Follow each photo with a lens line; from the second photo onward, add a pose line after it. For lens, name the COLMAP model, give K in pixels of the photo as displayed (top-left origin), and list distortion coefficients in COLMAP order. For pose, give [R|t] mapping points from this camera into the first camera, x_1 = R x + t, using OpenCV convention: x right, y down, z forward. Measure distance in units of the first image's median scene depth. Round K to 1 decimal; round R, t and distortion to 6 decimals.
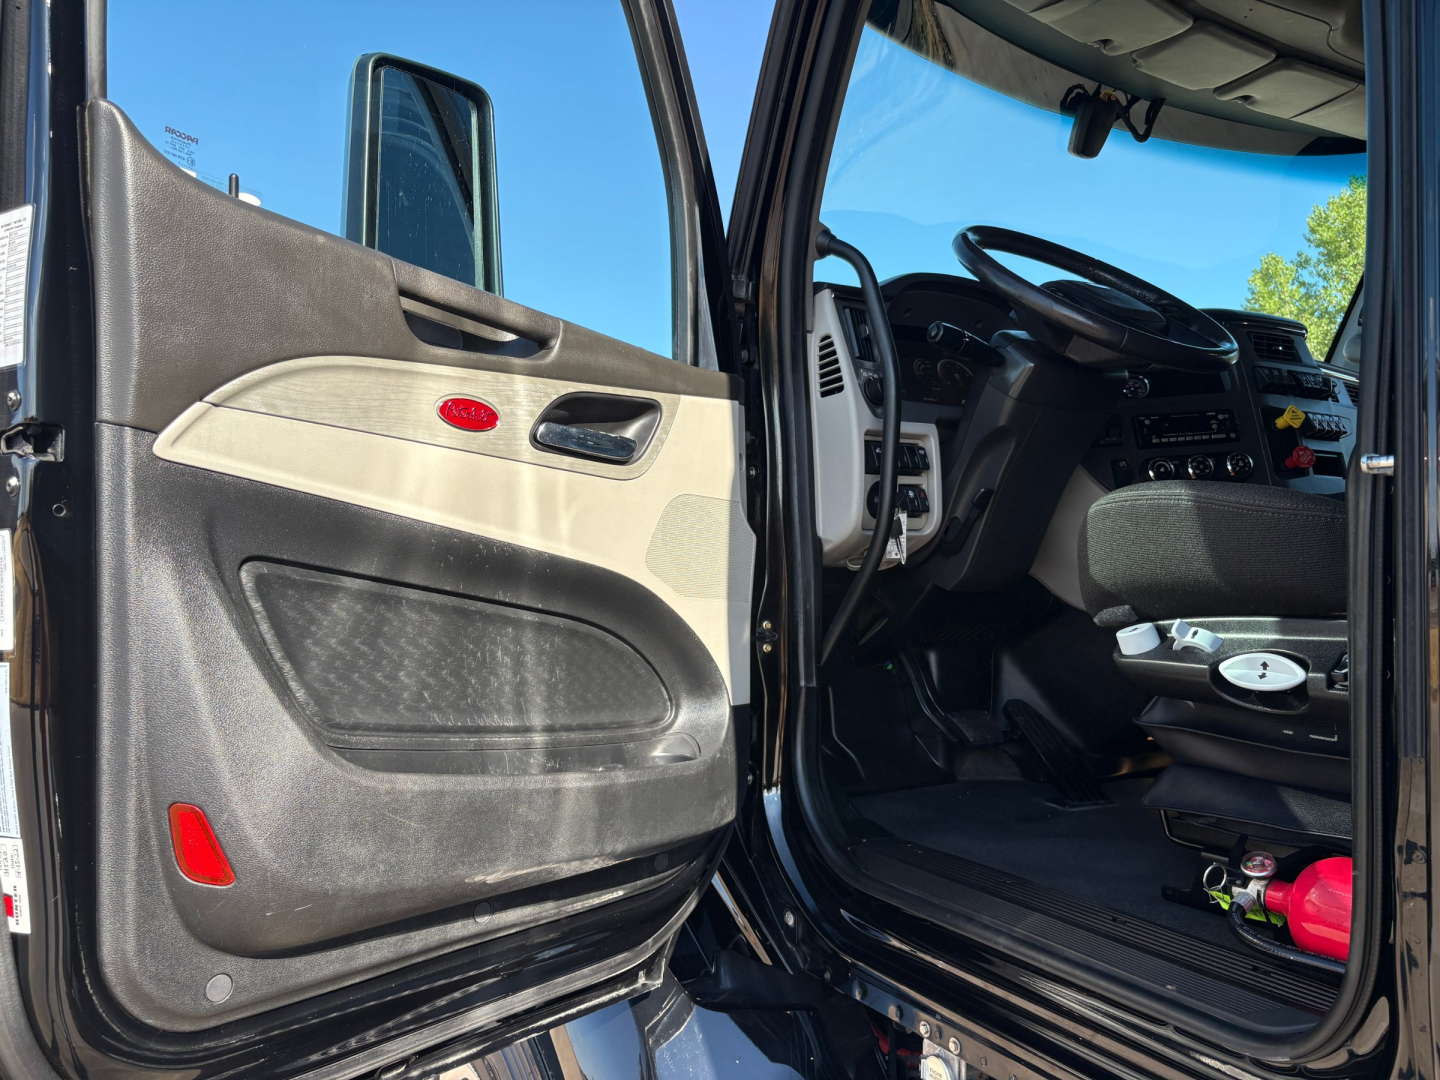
lens RADIAL K [[1048.9, 0, 720.0], [0, 1048.9, 540.0], [0, 0, 1]] dist [0.009083, 0.002169]
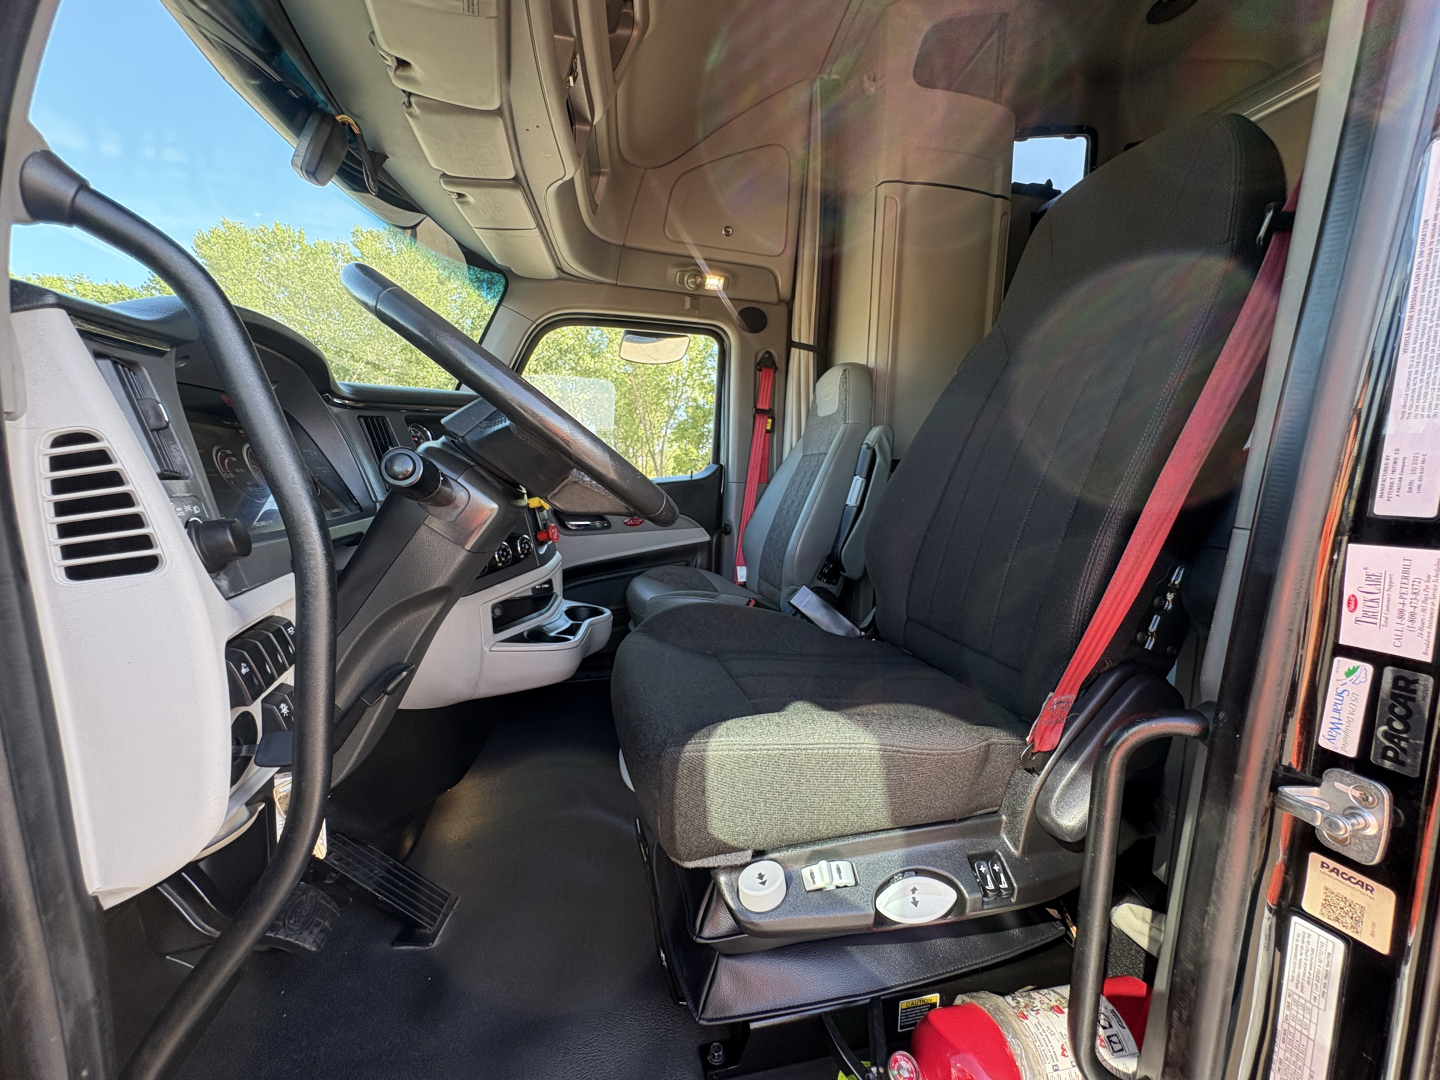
lens RADIAL K [[576.1, 0, 720.0], [0, 576.1, 540.0], [0, 0, 1]] dist [0.002245, 0.000310]
pose [[0.337649, -0.101315, 0.935804, -0.027232], [-0.037578, 0.991947, 0.120952, -0.189466], [-0.940522, -0.076005, 0.331123, 0.688145]]
